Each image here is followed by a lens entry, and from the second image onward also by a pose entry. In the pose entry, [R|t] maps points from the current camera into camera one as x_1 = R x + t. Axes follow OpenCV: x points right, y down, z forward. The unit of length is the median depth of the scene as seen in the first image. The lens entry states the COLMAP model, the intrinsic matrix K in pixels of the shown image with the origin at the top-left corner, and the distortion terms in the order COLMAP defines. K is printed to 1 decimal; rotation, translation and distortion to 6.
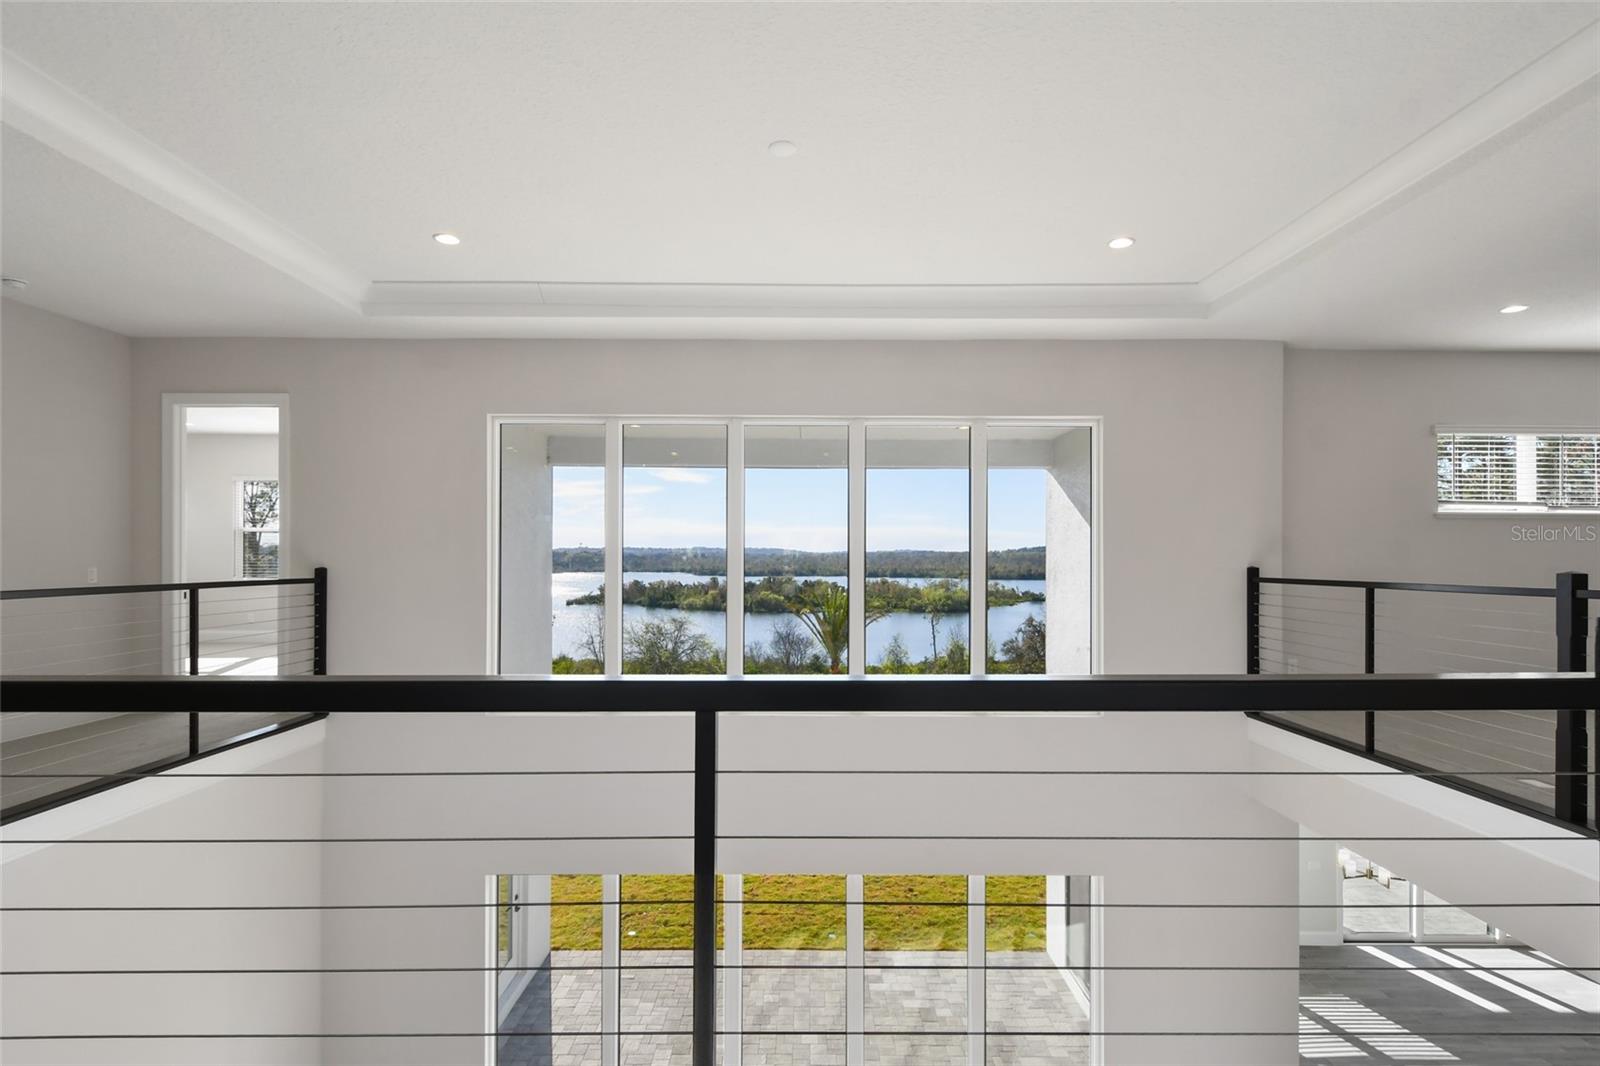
lens RADIAL K [[794.0, 0, 800.9], [0, 794.0, 552.1], [0, 0, 1]] dist [-0.001243, -0.000900]
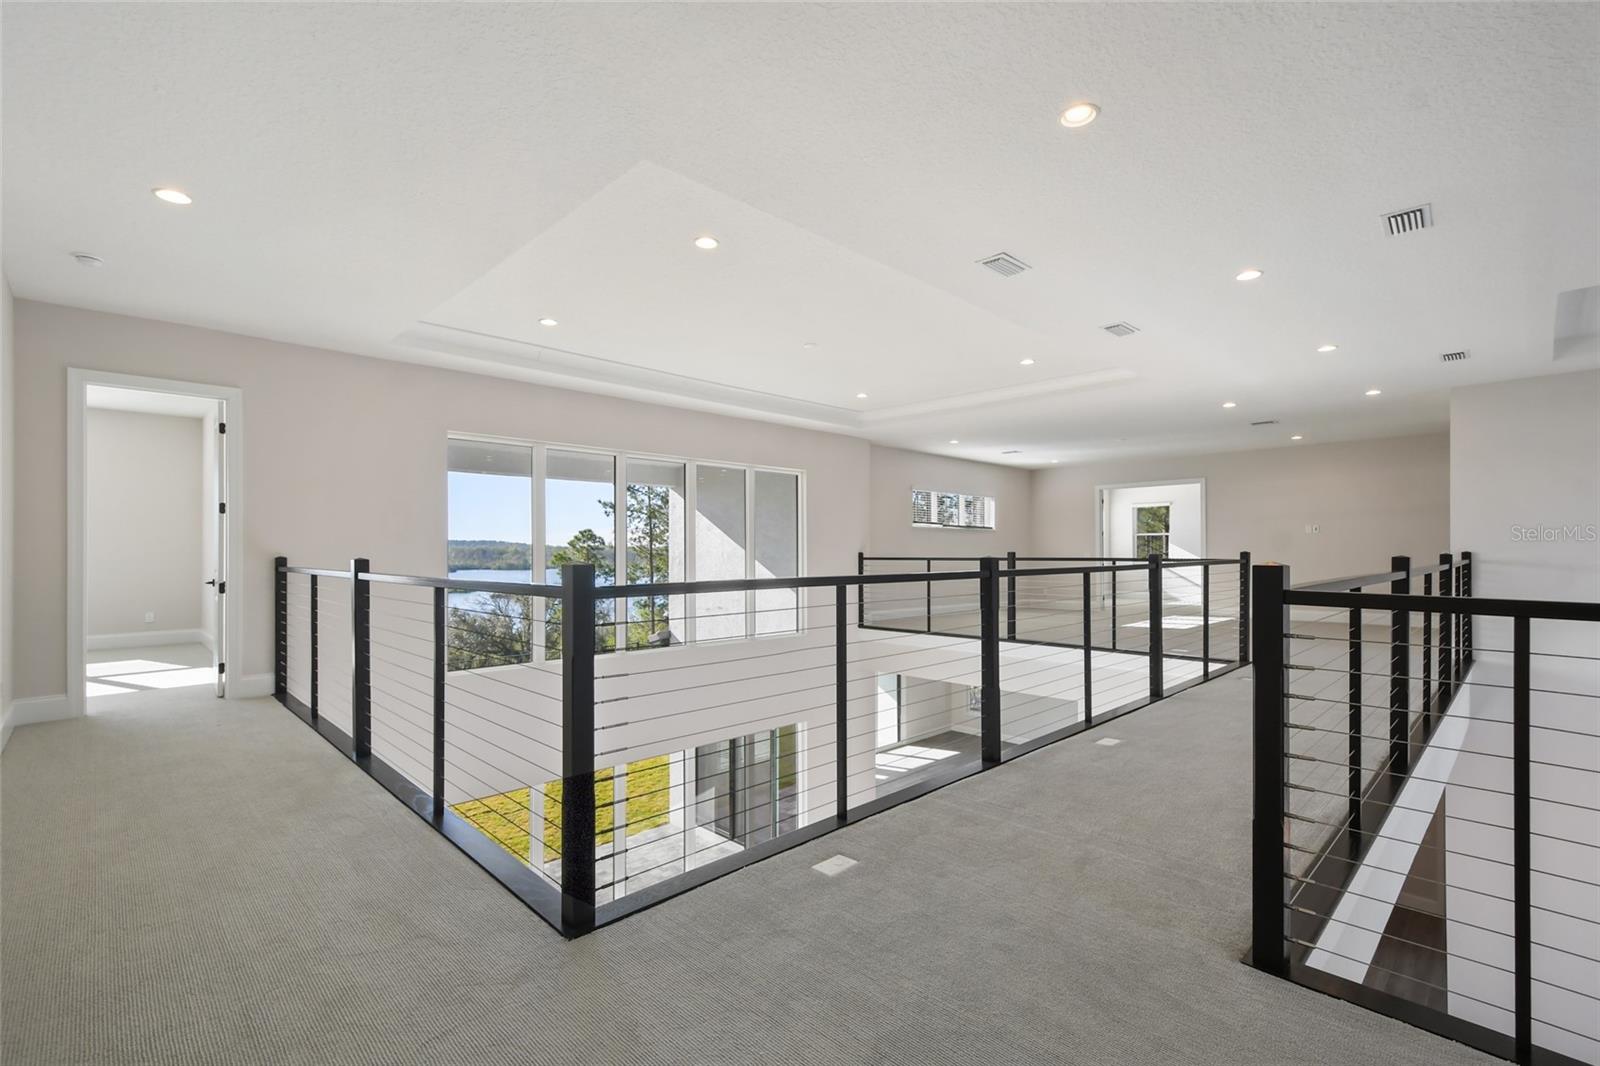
lens RADIAL K [[720.5, 0, 800.0], [0, 720.5, 533.0], [0, 0, 1]] dist [0.000007, 0.000030]
pose [[0.719523, 0.015384, 0.694298, -0.760384], [-0.002190, 0.999800, -0.019885, 0.007210], [-0.694465, 0.012787, 0.719413, -0.184216]]
